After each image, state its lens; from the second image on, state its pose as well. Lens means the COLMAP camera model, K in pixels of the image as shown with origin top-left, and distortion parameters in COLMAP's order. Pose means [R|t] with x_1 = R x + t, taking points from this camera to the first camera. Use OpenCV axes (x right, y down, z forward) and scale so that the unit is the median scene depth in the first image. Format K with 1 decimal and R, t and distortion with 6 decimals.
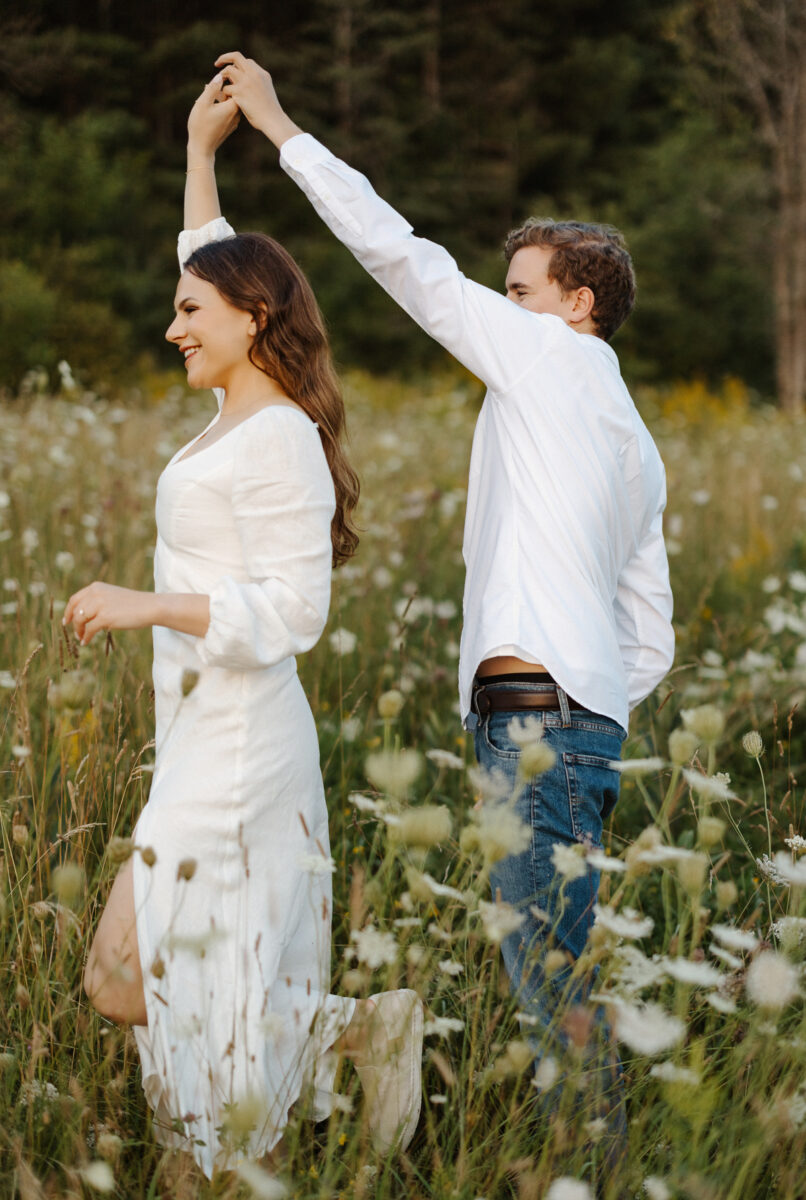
lens RADIAL K [[1220.9, 0, 399.4], [0, 1220.9, 653.0], [0, 0, 1]] dist [-0.000690, -0.009705]
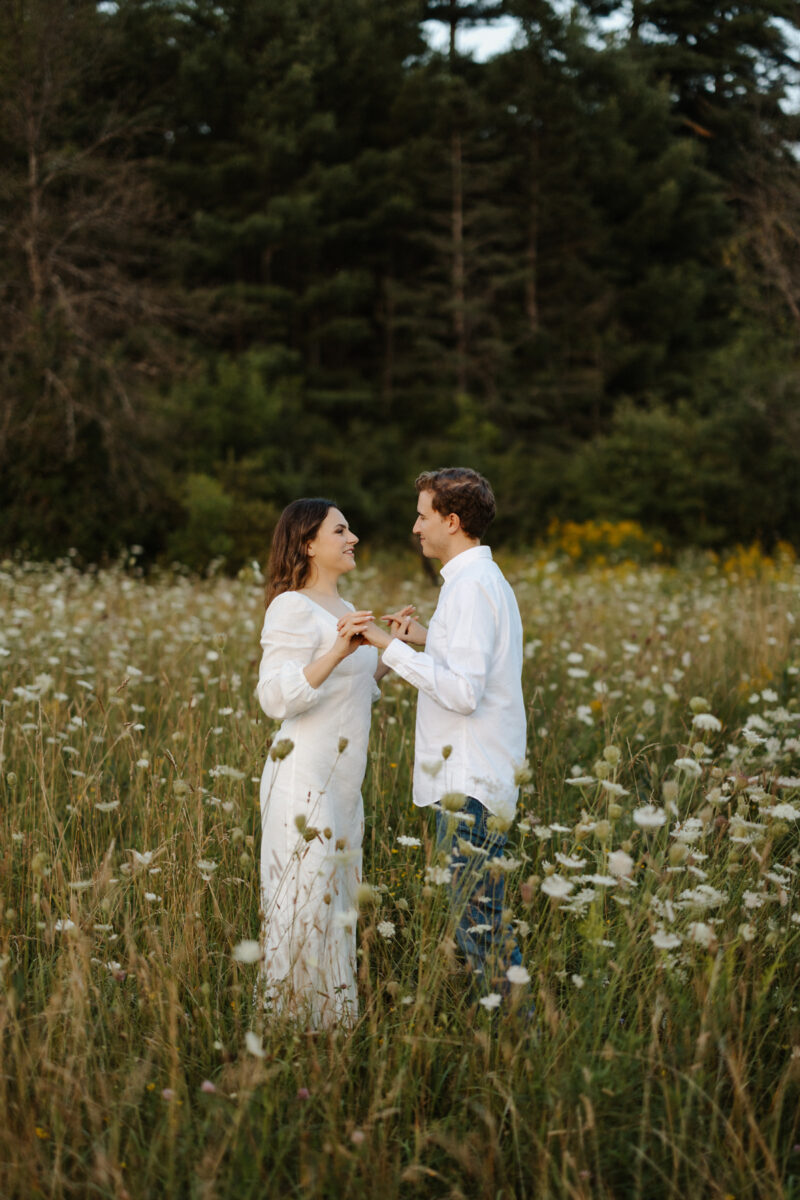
lens RADIAL K [[1863.6, 0, 400.0], [0, 1863.6, 600.0], [0, 0, 1]] dist [0.058891, -0.045375]
pose [[0.990743, -0.036977, -0.130618, 0.129120], [0.015517, 0.986728, -0.161640, 0.116958], [0.134861, 0.158117, 0.978167, -0.789824]]
